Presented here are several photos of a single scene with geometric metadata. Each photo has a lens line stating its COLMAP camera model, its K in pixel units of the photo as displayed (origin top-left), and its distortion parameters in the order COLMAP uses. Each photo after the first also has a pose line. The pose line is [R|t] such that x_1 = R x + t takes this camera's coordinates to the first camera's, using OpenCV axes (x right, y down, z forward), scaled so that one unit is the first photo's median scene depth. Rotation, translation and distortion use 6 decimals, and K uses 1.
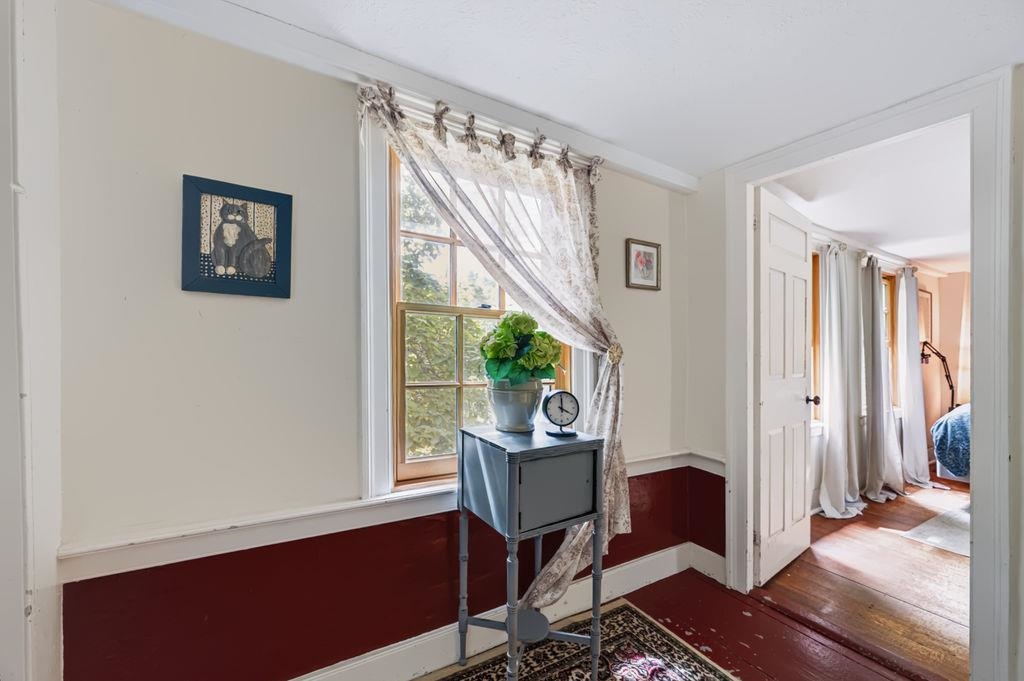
lens RADIAL K [[436.0, 0, 487.0], [0, 436.0, 366.9], [0, 0, 1]] dist [0.002130, 0.000206]
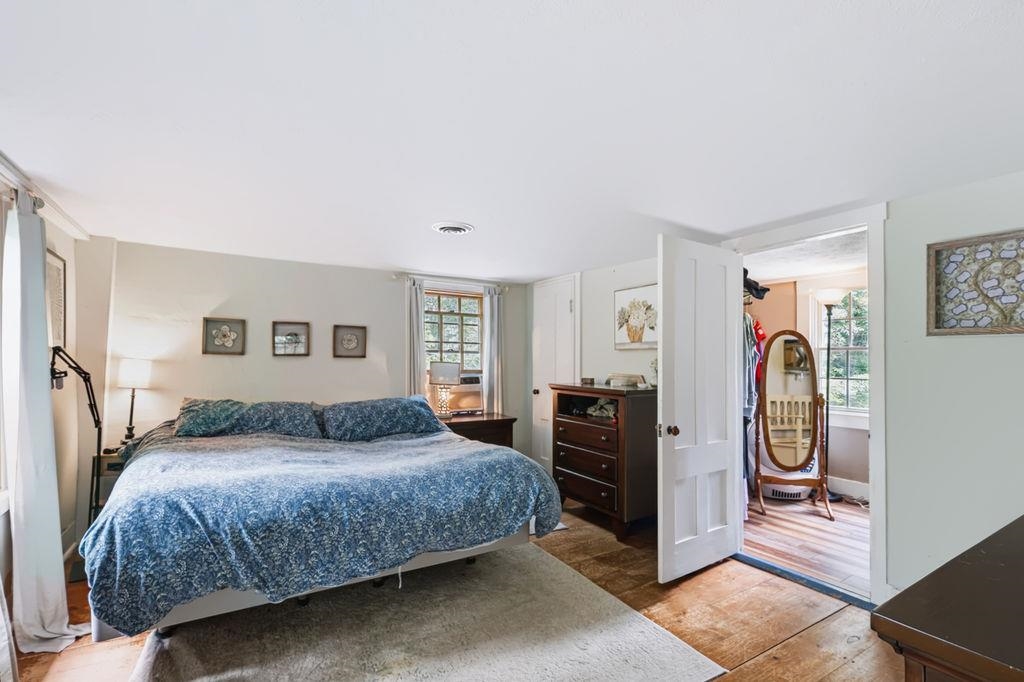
lens RADIAL K [[465.5, 0, 511.6], [0, 465.5, 350.9], [0, 0, 1]] dist [0.004748, 0.000904]
pose [[-0.014464, 0.008986, 0.999855, 0.439635], [0.008064, 0.999928, -0.008870, -0.045350], [-0.999863, 0.007935, -0.014536, 0.470466]]
